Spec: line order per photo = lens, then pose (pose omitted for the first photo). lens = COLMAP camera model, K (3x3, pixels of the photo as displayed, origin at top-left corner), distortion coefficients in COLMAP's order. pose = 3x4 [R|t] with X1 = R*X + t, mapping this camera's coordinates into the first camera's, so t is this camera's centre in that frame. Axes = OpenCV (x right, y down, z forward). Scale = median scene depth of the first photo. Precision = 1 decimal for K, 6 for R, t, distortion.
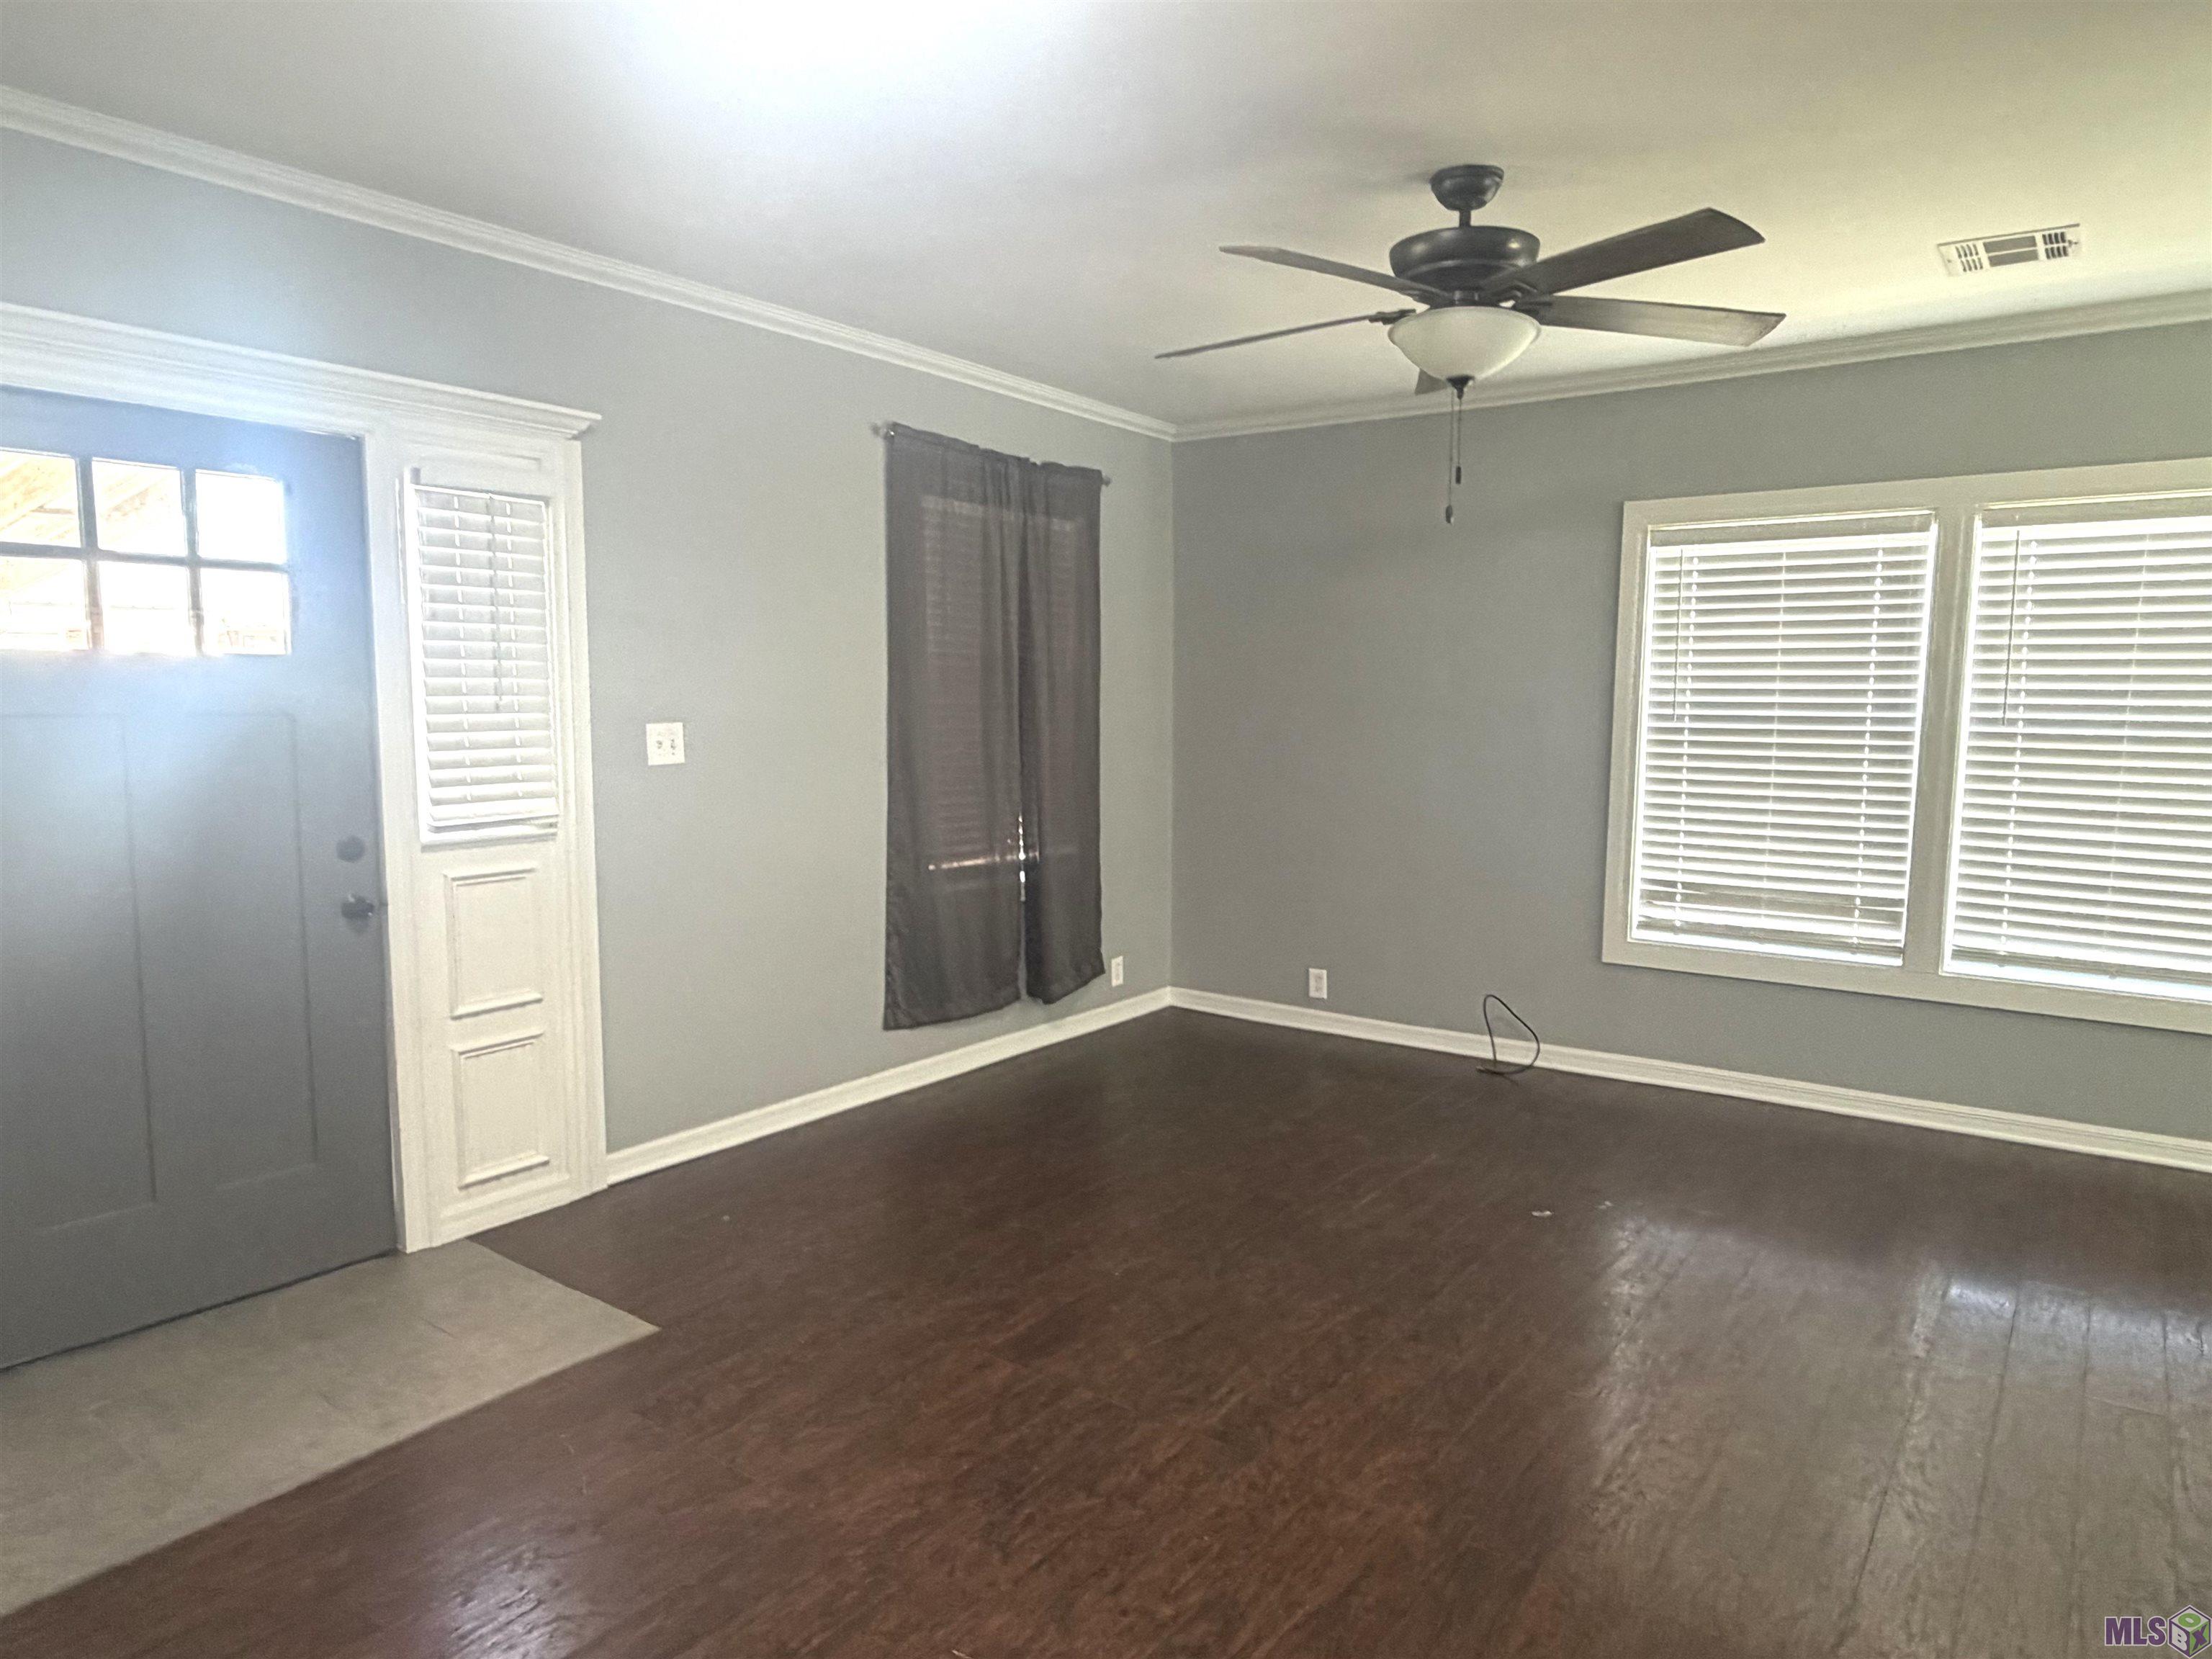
lens RADIAL K [[1374.3, 0, 1105.3], [0, 1374.3, 842.0], [0, 0, 1]] dist [-0.000036, 0.001113]
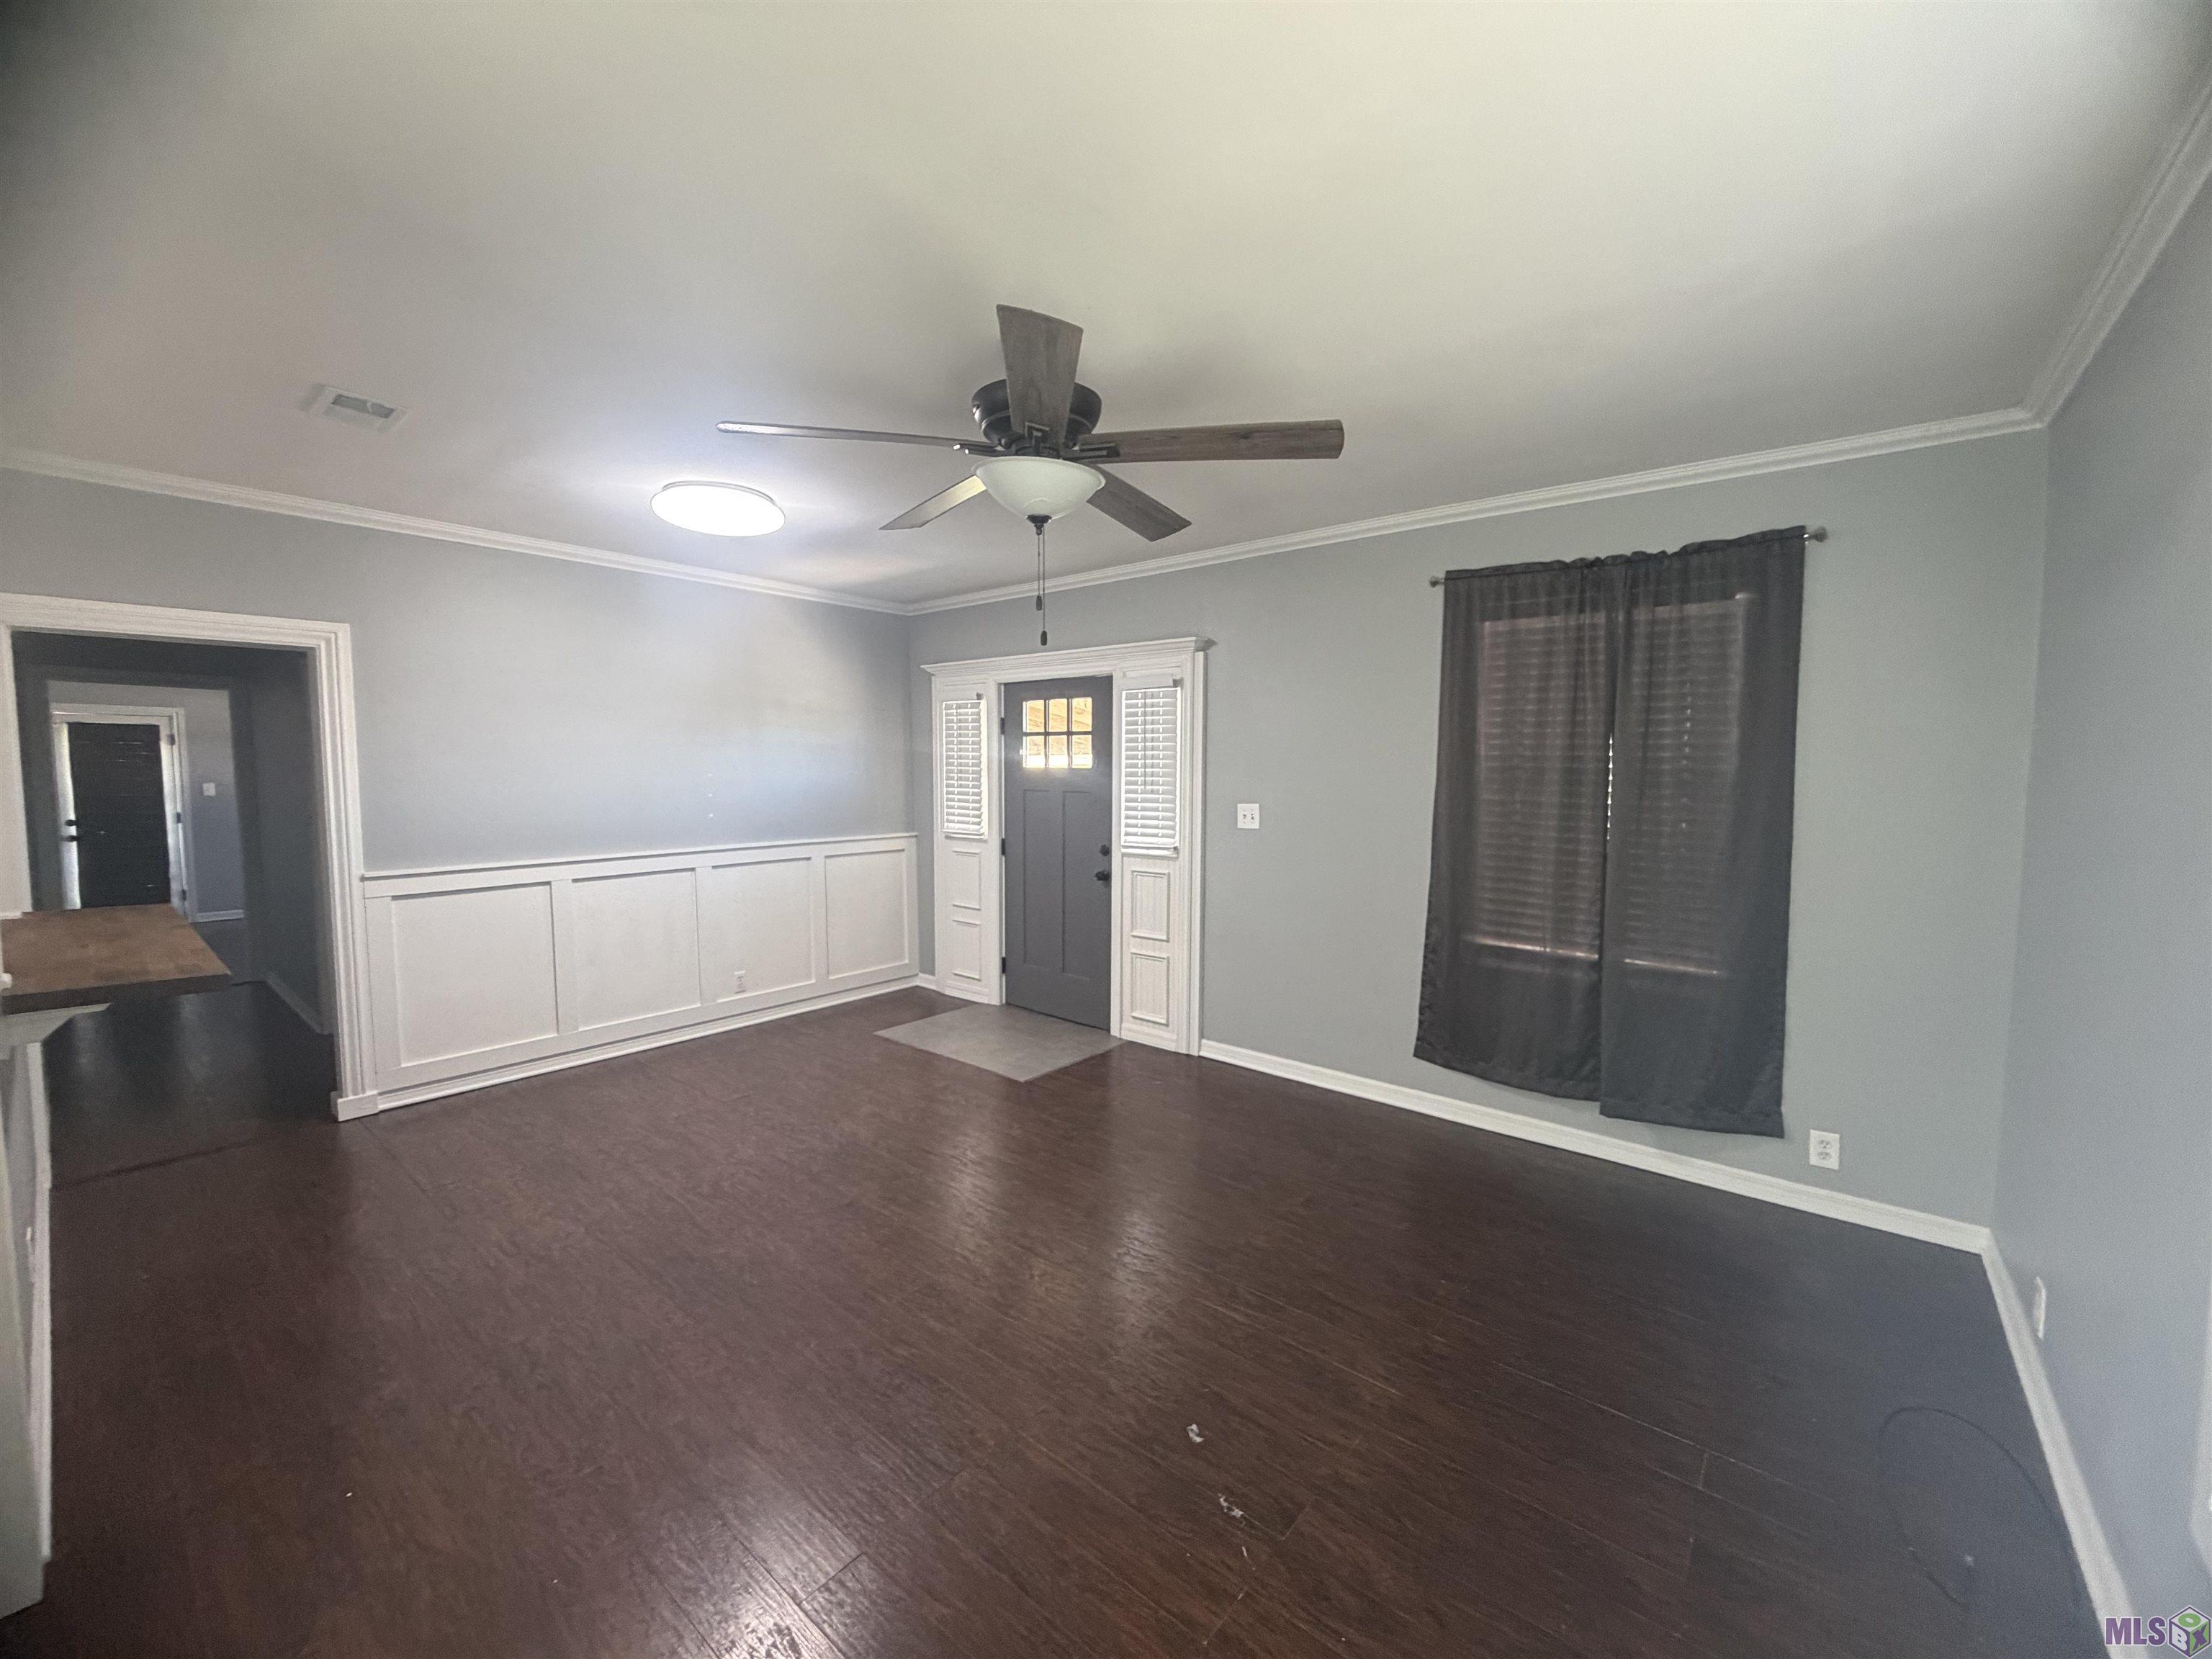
lens RADIAL K [[887.0, 0, 1095.8], [0, 887.0, 836.2], [0, 0, 1]] dist [0.001963, 0.000109]
pose [[-0.058379, 0.072615, -0.995650, 0.679876], [-0.115439, 0.990169, 0.078984, -0.097273], [0.991598, 0.119548, -0.049423, 0.759913]]
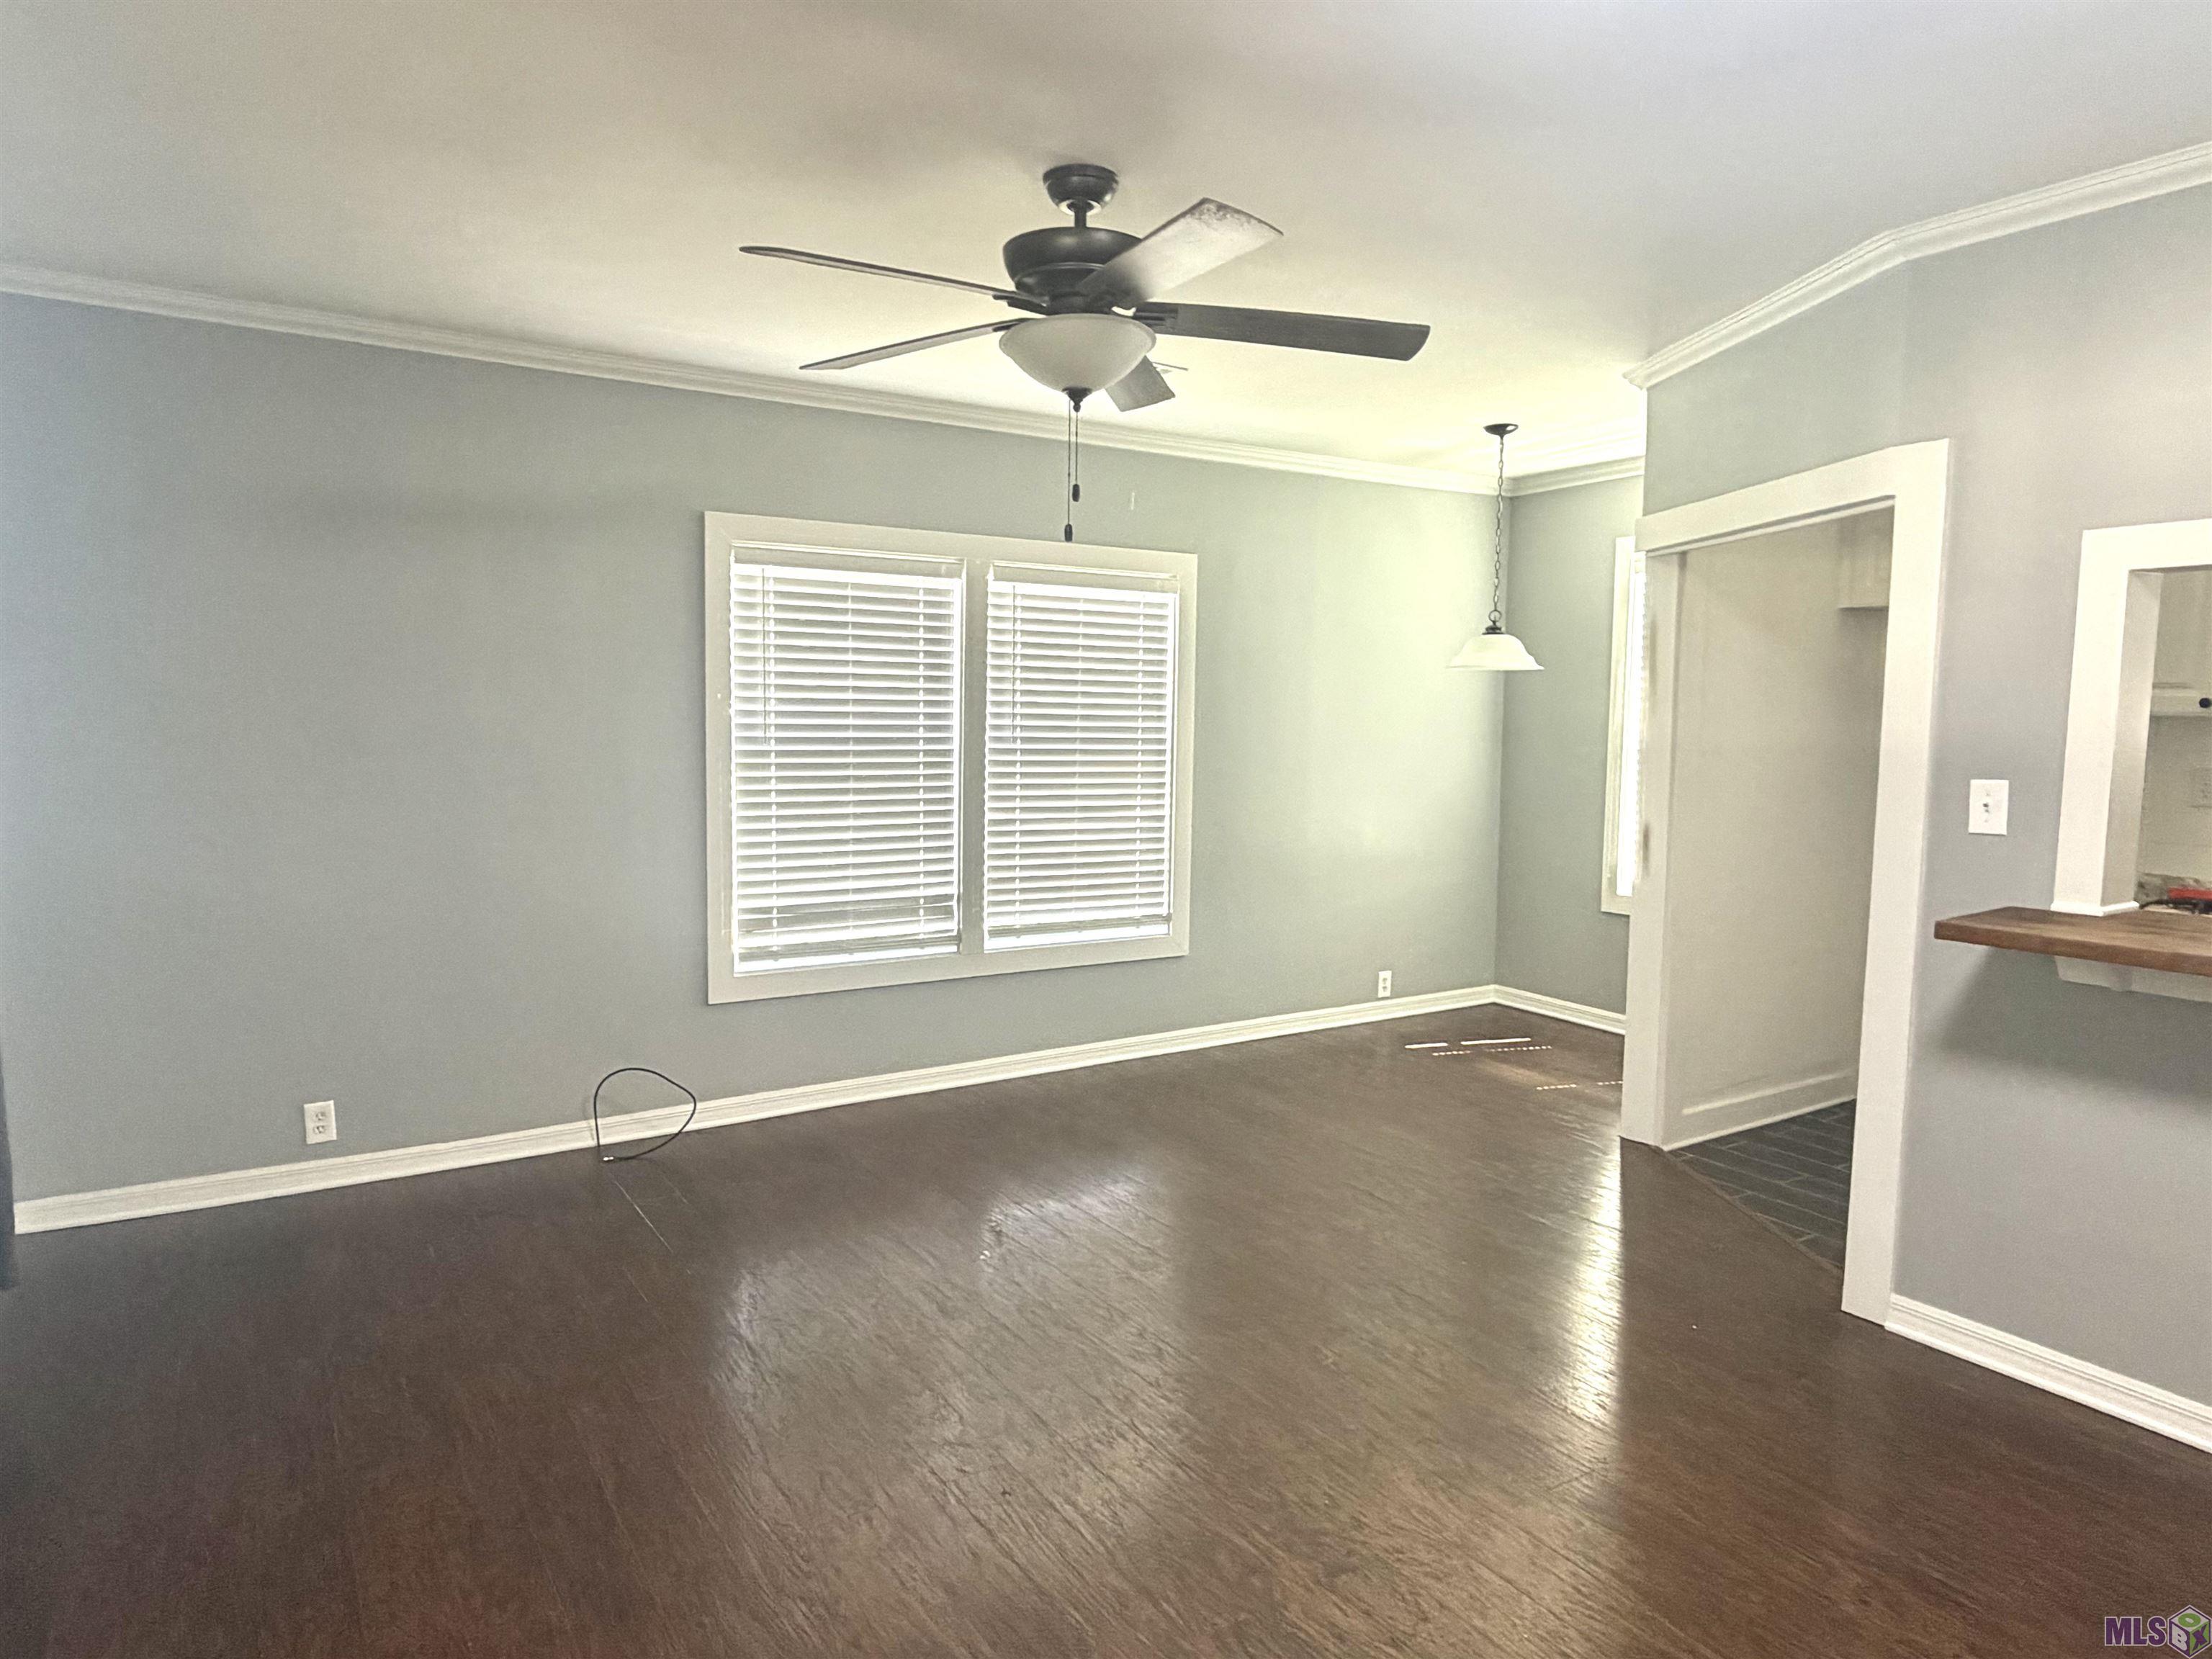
lens RADIAL K [[1338.4, 0, 1106.0], [0, 1338.4, 829.5], [0, 0, 1]] dist [-0.001985, -0.000195]
pose [[0.369254, -0.083135, 0.925602, -0.401476], [0.088852, 0.994586, 0.053885, -0.060384], [-0.925071, 0.062344, 0.374642, 0.446584]]
